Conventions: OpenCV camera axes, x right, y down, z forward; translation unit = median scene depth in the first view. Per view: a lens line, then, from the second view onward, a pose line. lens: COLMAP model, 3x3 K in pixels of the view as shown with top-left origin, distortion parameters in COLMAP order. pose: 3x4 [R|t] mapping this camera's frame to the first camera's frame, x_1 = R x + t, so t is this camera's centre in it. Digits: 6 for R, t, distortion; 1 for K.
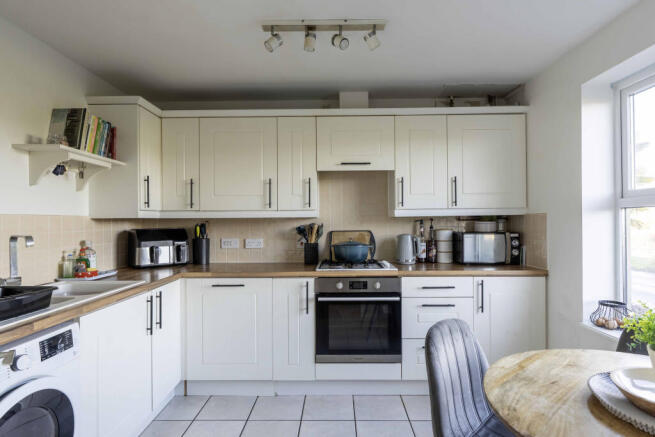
lens RADIAL K [[361.3, 0, 328.0], [0, 361.3, 221.5], [0, 0, 1]] dist [-0.004236, 0.001020]
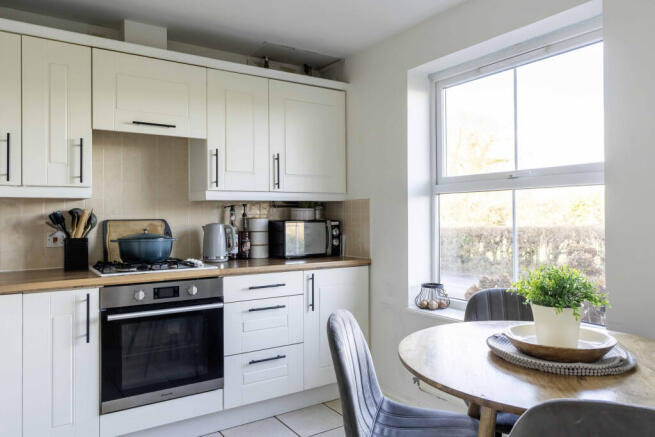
lens RADIAL K [[464.7, 0, 327.6], [0, 464.7, 215.2], [0, 0, 1]] dist [-0.002717, 0.001735]
pose [[0.823098, 0.003686, 0.567887, -0.164185], [-0.001416, 0.999989, -0.004437, 0.023530], [-0.567898, 0.002848, 0.823094, 0.048578]]
